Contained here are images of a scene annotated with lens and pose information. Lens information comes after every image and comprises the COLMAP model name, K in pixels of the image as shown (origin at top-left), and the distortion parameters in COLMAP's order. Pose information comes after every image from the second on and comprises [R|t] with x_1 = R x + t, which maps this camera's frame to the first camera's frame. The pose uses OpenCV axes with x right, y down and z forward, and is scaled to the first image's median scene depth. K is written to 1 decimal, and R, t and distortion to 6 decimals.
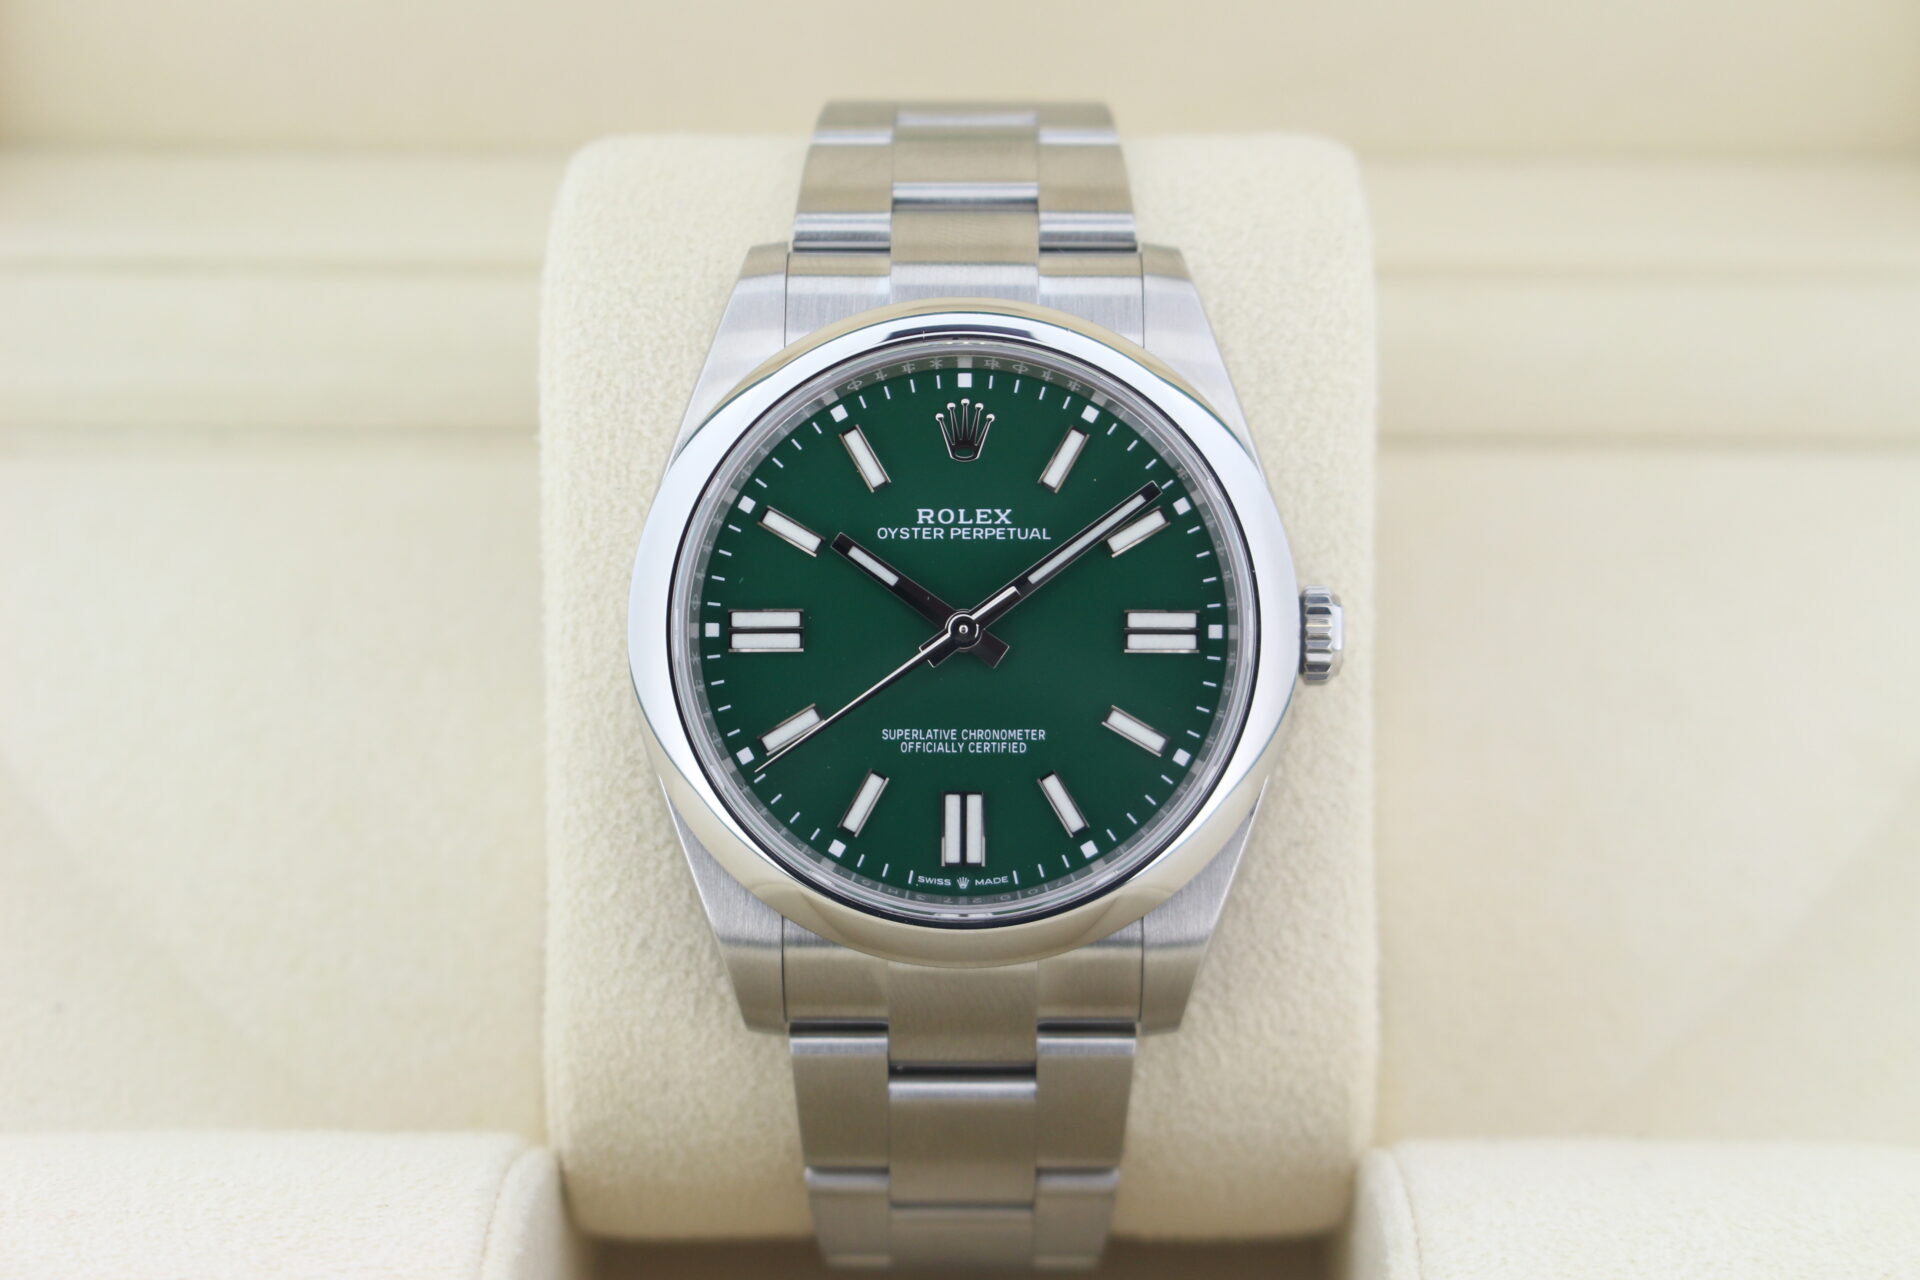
lens RADIAL K [[4847.8, 0, 957.2], [0, 4847.8, 634.8], [0, 0, 1]] dist [0.439393, 0.000000]
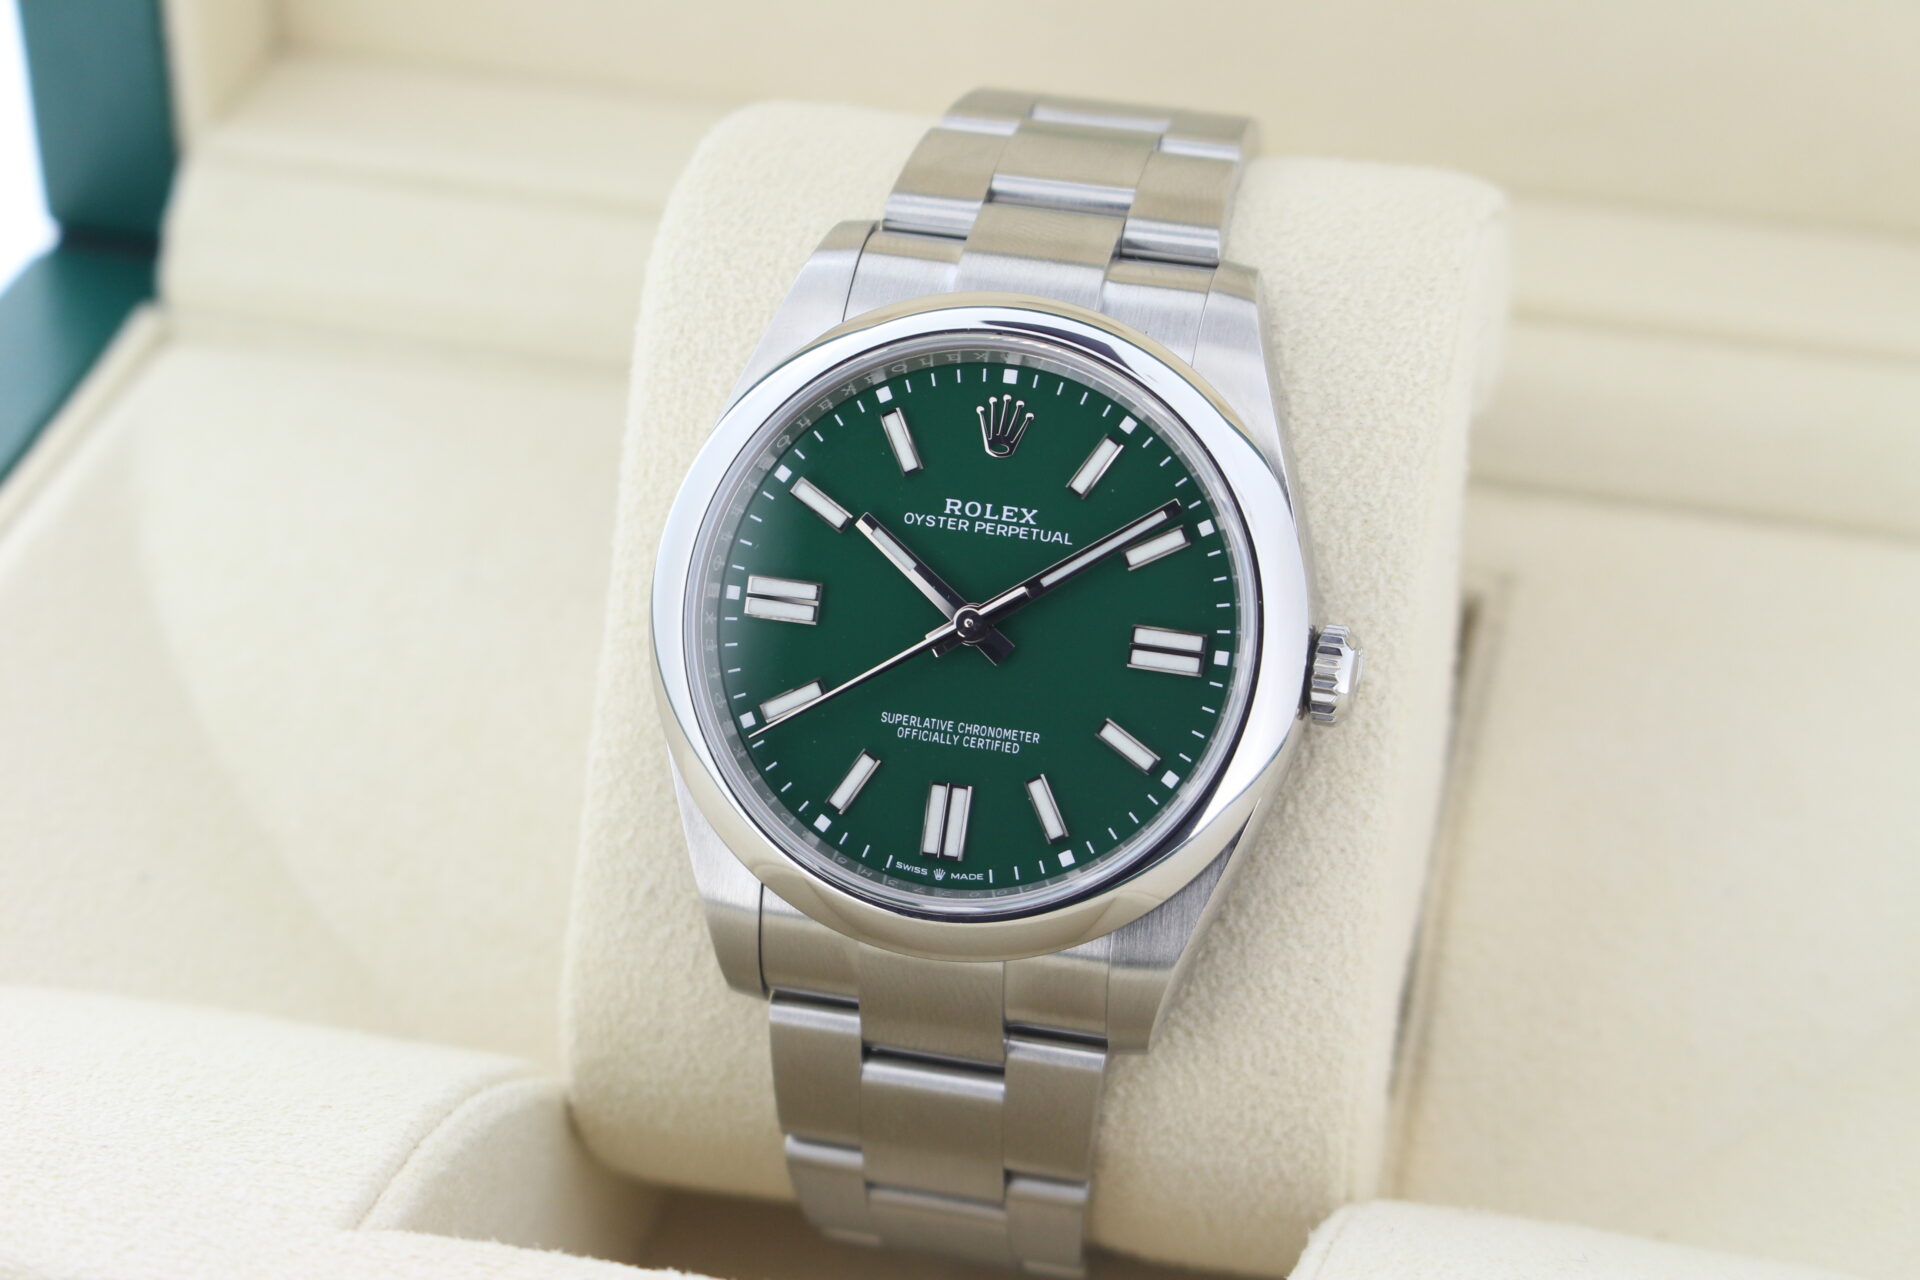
lens RADIAL K [[4847.8, 0, 941.7], [0, 4847.8, 634.7], [0, 0, 1]] dist [0.439393, 0.000000]
pose [[0.970266, 0.127415, -0.205788, 0.197894], [-0.127031, 0.991783, 0.015134, -0.012886], [0.206026, 0.011457, 0.978479, 0.019823]]
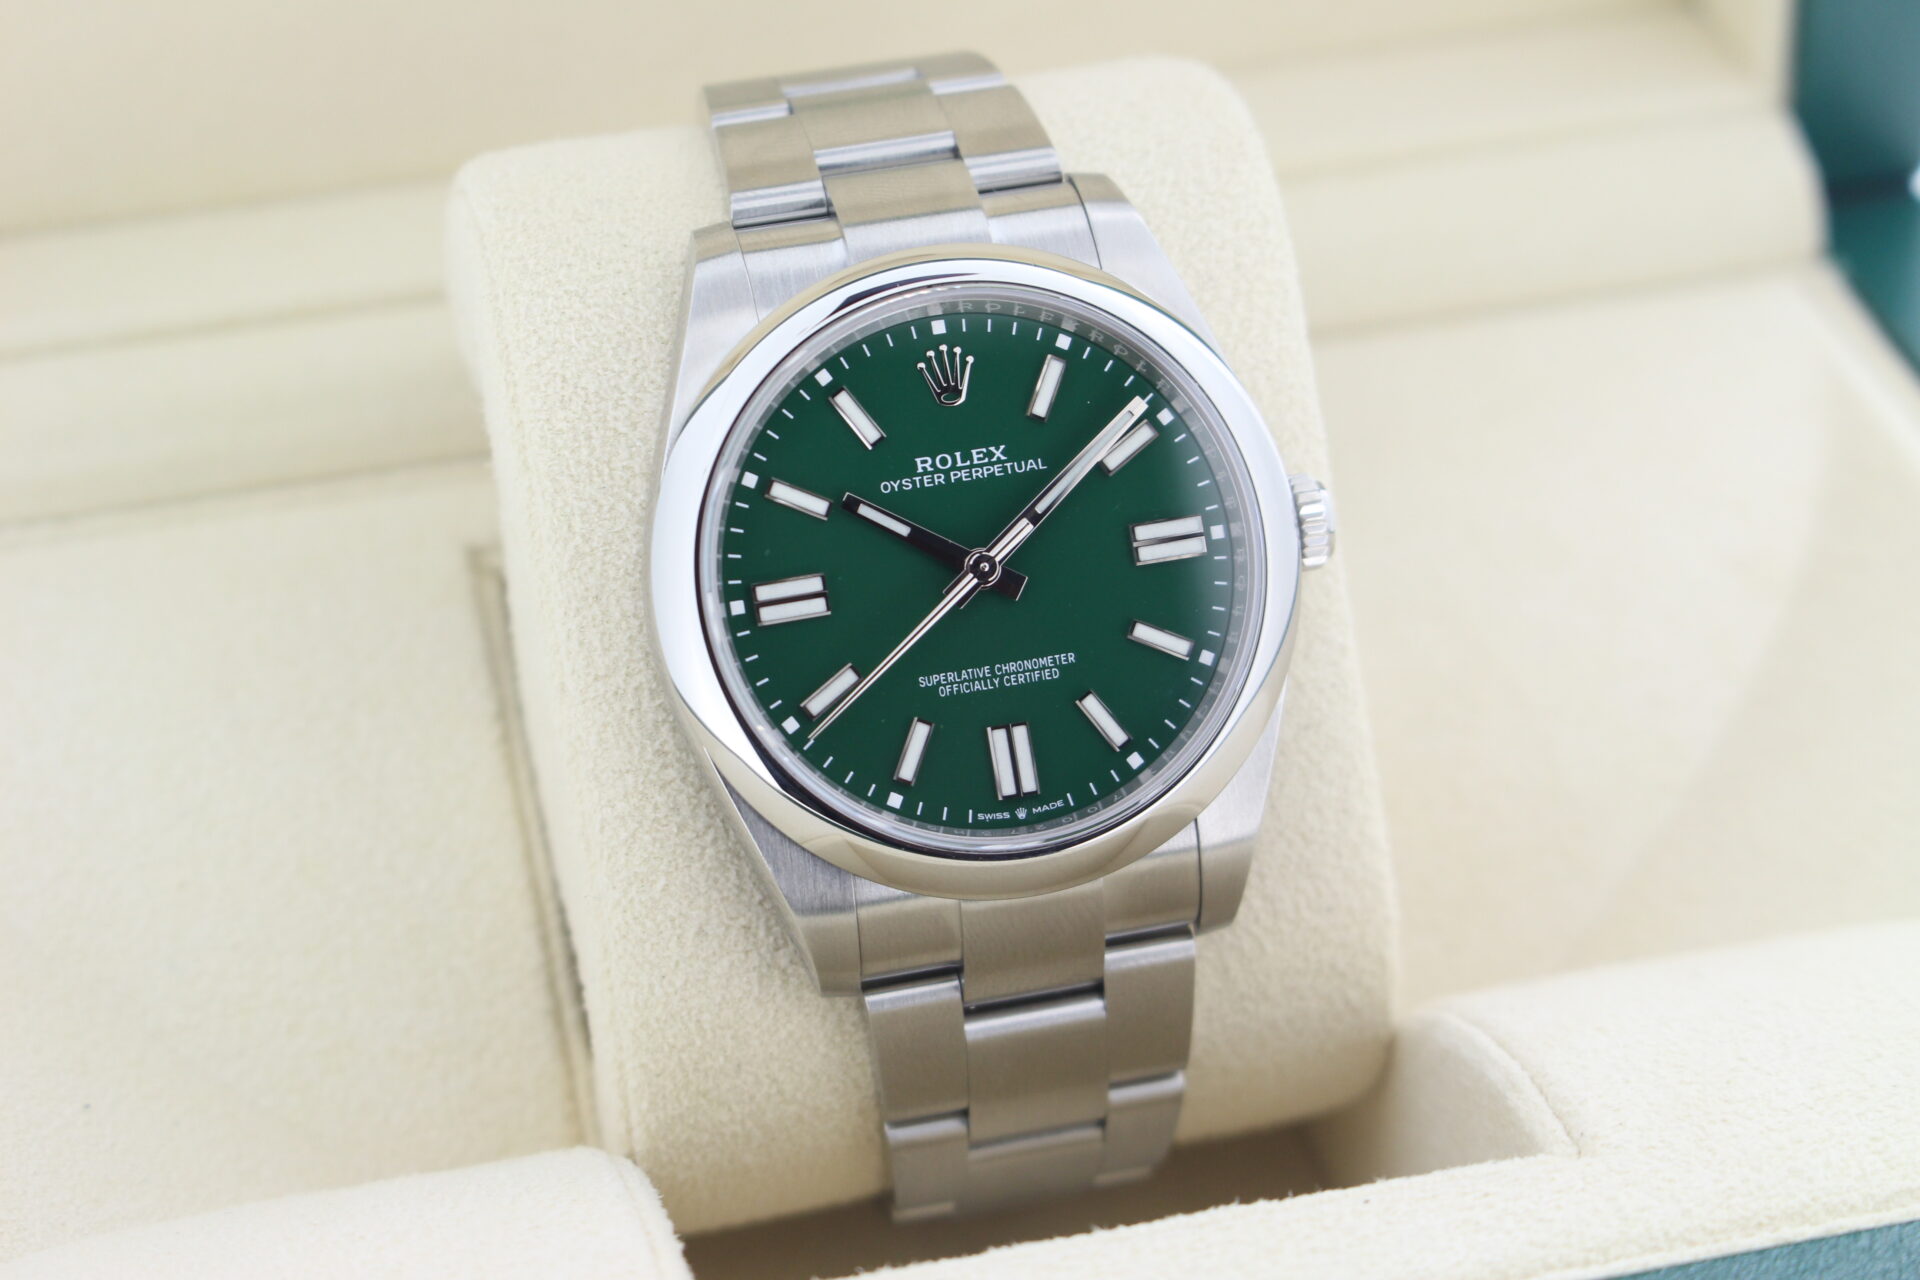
lens RADIAL K [[4847.8, 0, 980.3], [0, 4847.8, 600.3], [0, 0, 1]] dist [0.439393, 0.000000]
pose [[0.969774, -0.156834, 0.186928, -0.187156], [0.160643, 0.986998, -0.005312, 0.010821], [-0.183665, 0.035180, 0.982359, -0.000311]]
